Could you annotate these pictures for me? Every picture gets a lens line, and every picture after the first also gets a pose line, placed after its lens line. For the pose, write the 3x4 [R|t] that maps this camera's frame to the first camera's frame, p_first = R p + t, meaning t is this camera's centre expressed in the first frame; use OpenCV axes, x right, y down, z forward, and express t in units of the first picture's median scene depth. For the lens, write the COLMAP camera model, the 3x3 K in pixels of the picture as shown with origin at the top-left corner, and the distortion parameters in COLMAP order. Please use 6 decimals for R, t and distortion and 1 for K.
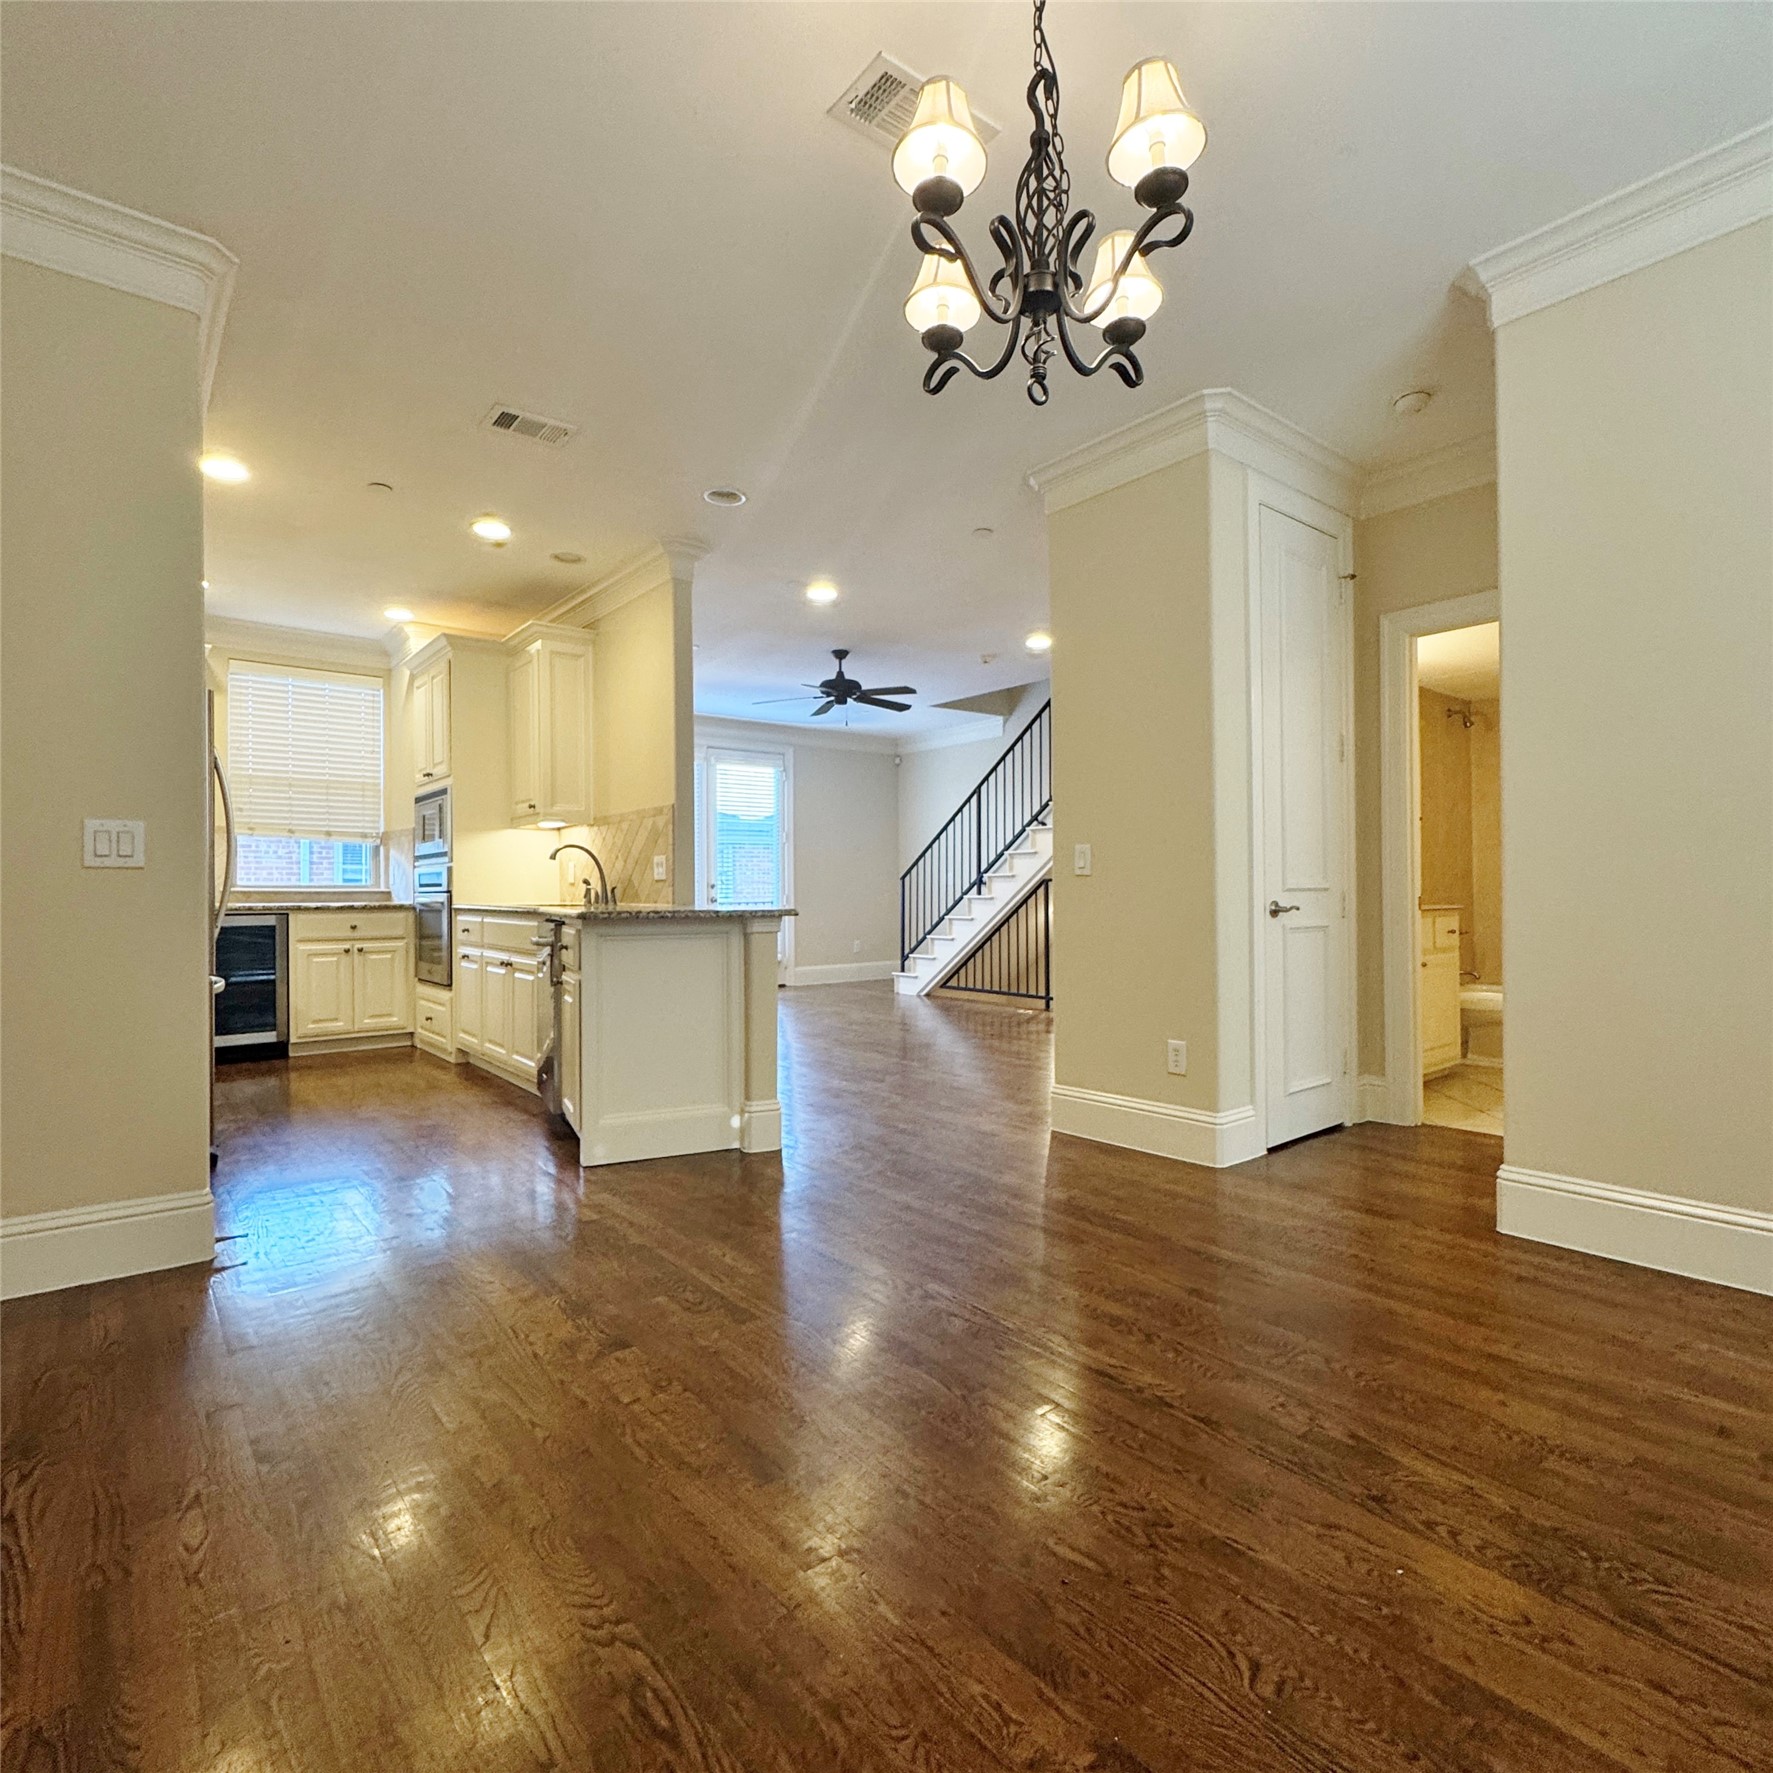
lens RADIAL K [[964.4, 0, 891.1], [0, 964.4, 885.7], [0, 0, 1]] dist [-0.004051, -0.000251]
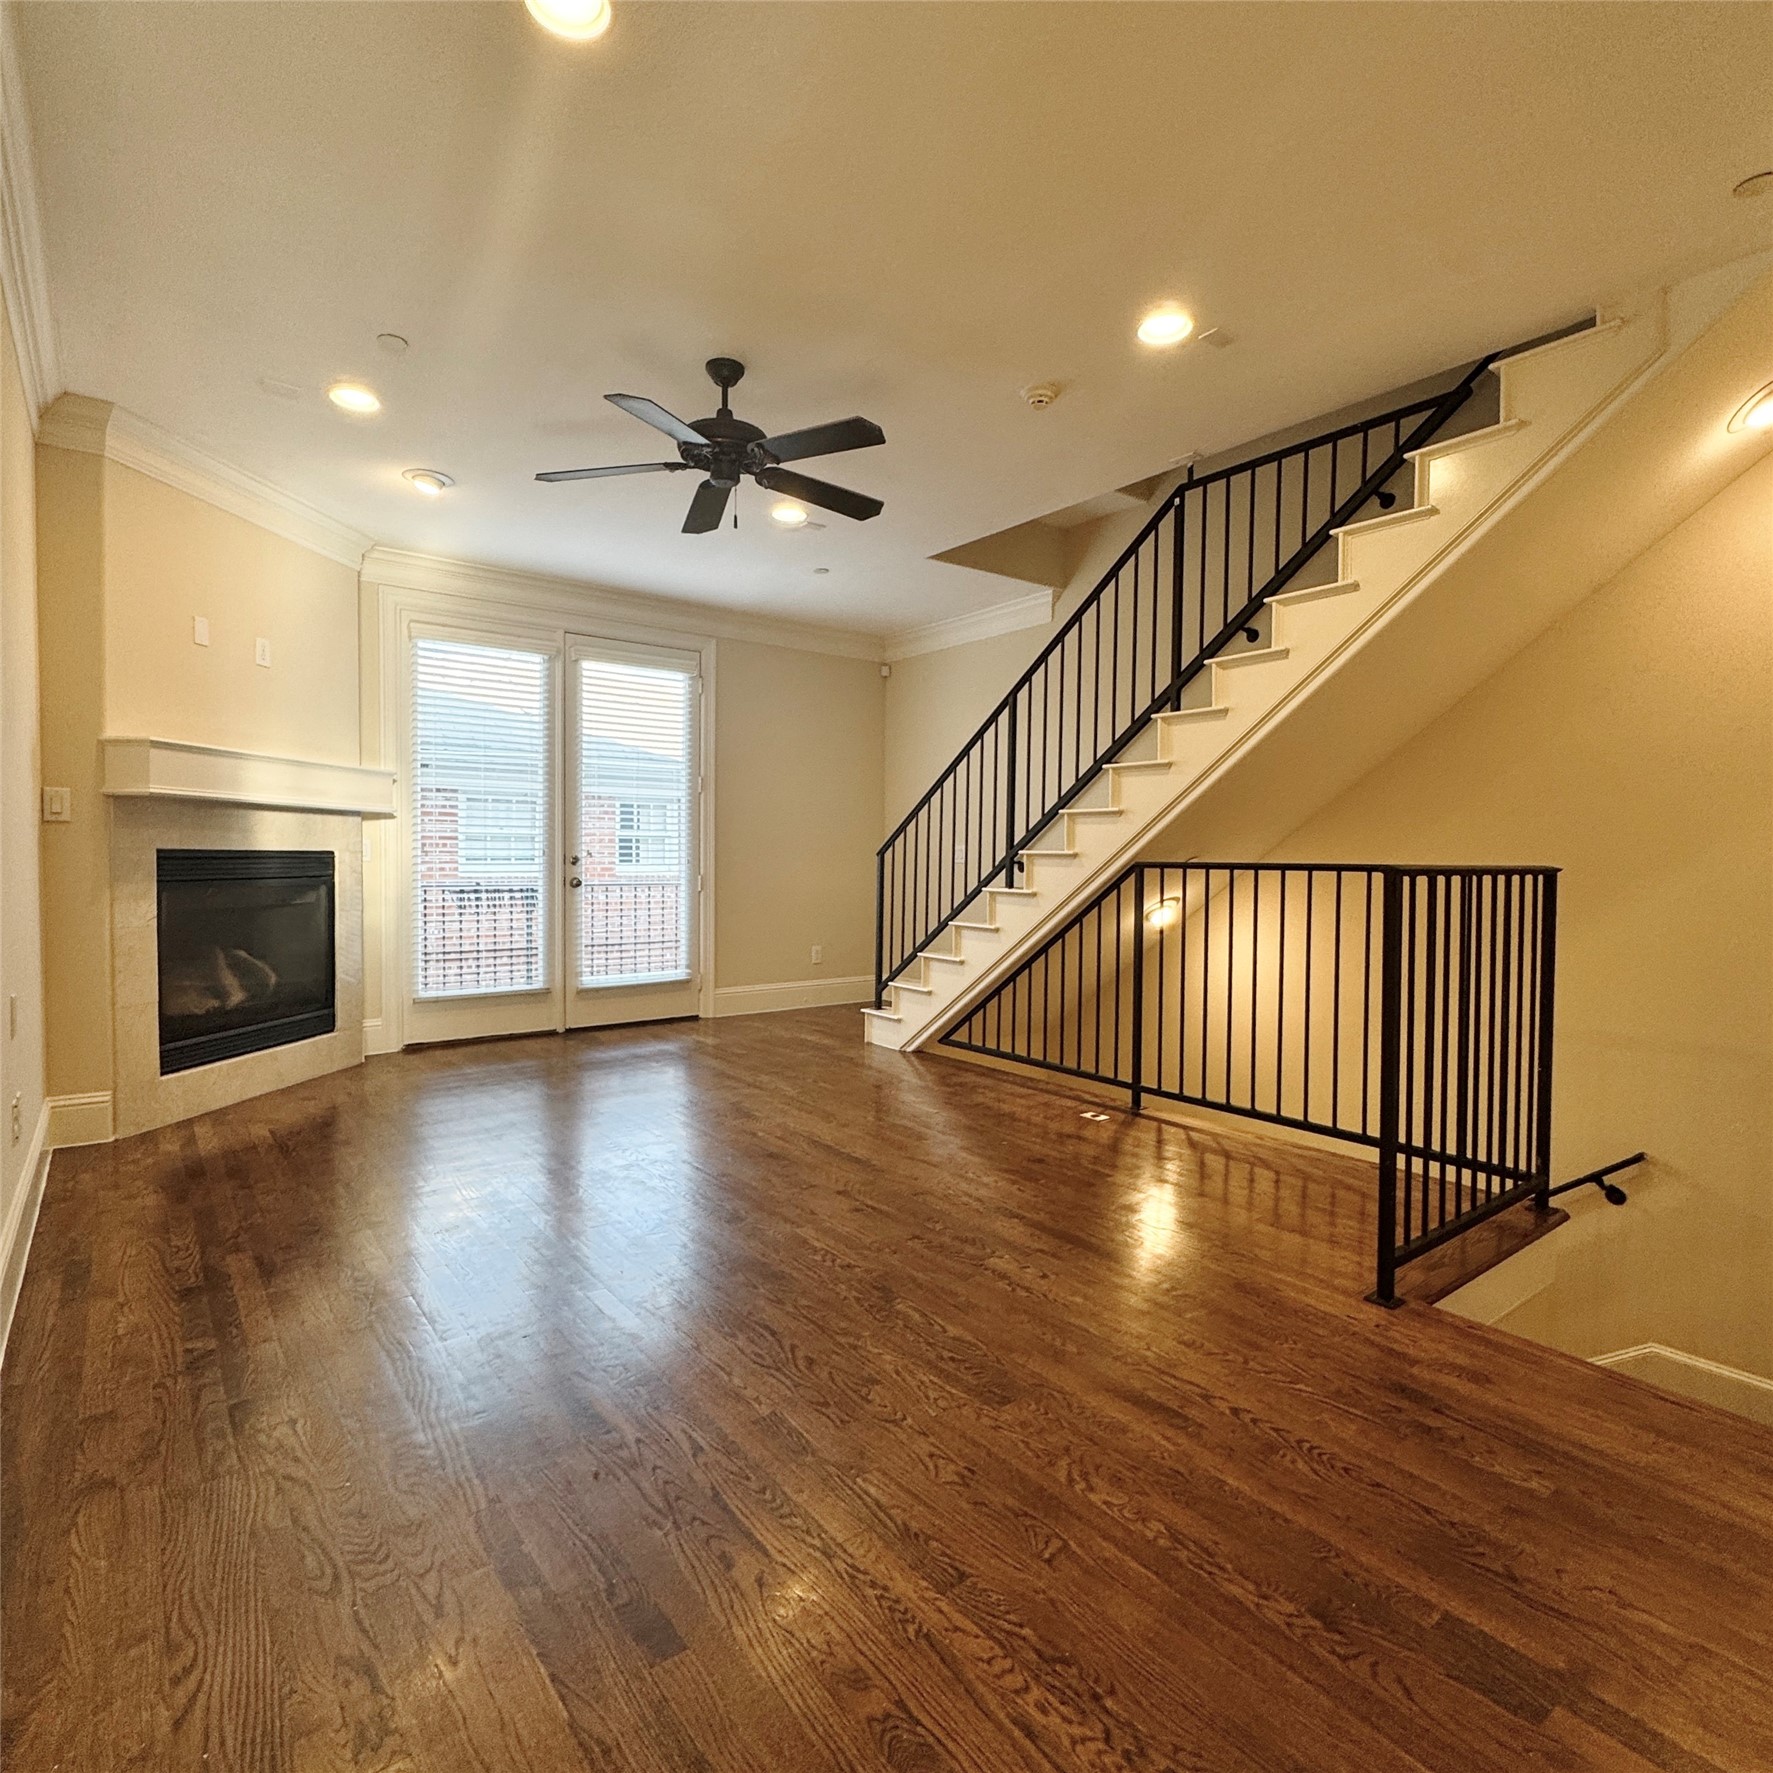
lens RADIAL K [[964.4, 0, 884.3], [0, 964.4, 884.1], [0, 0, 1]] dist [-0.004051, -0.000251]
pose [[0.999541, 0.017055, -0.025033, 0.031817], [-0.016161, 0.999239, 0.035500, -0.010428], [0.025620, -0.035079, 0.999056, 0.430181]]
